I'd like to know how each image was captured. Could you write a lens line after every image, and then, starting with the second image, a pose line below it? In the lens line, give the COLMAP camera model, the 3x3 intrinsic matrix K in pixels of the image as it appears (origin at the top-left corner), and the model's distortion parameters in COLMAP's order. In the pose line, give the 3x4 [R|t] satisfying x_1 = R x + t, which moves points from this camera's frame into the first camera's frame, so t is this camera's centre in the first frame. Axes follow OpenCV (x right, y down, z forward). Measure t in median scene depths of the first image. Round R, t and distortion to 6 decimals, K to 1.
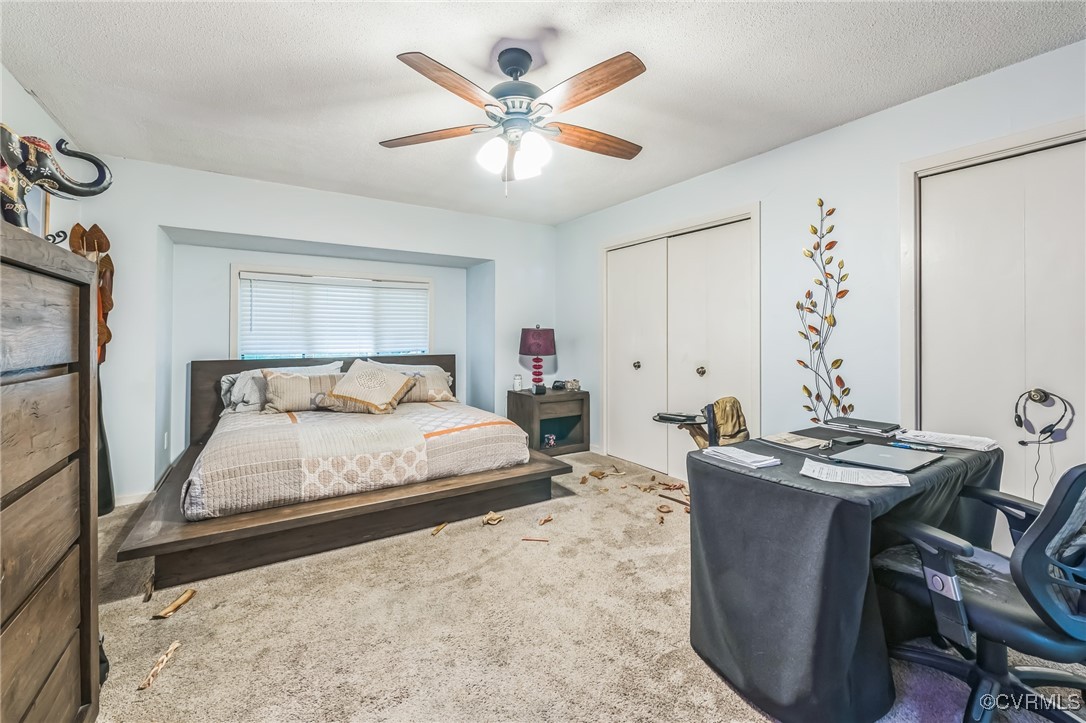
lens RADIAL K [[442.8, 0, 543.3], [0, 442.8, 332.9], [0, 0, 1]] dist [0.000619, 0.000064]
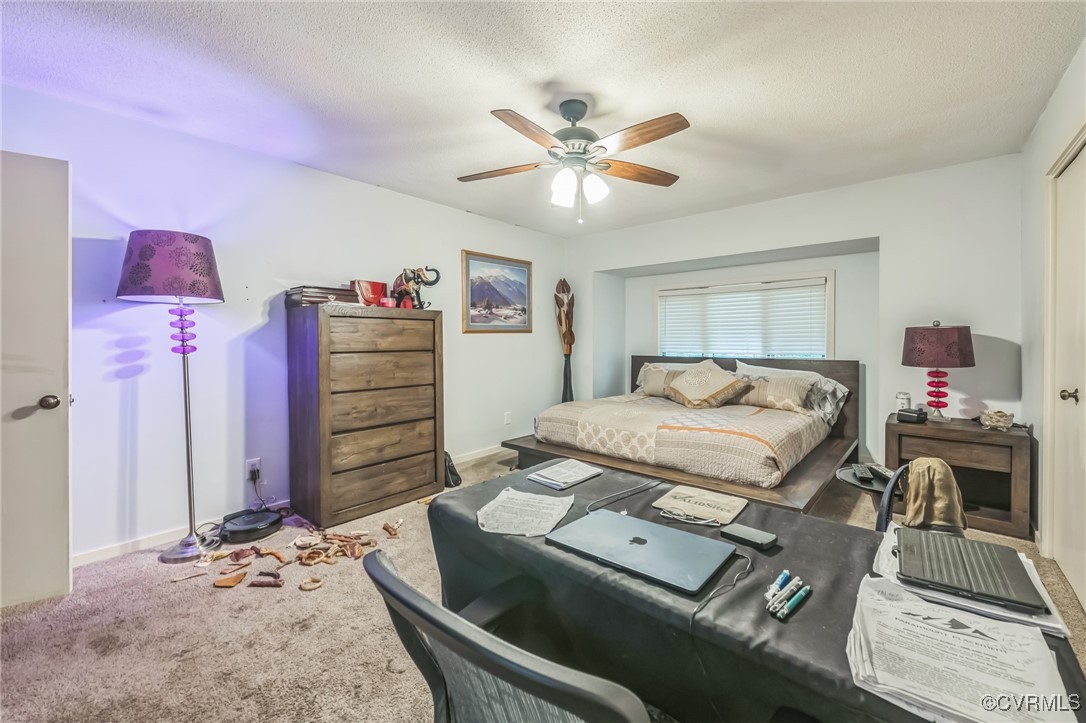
lens RADIAL K [[434.7, 0, 543.2], [0, 434.7, 344.5], [0, 0, 1]] dist [0.000181, 0.000016]
pose [[0.296352, 0.012126, -0.955002, 0.562336], [0.010328, 0.999820, 0.015900, 0.000531], [0.955023, -0.014575, 0.296173, 0.307591]]
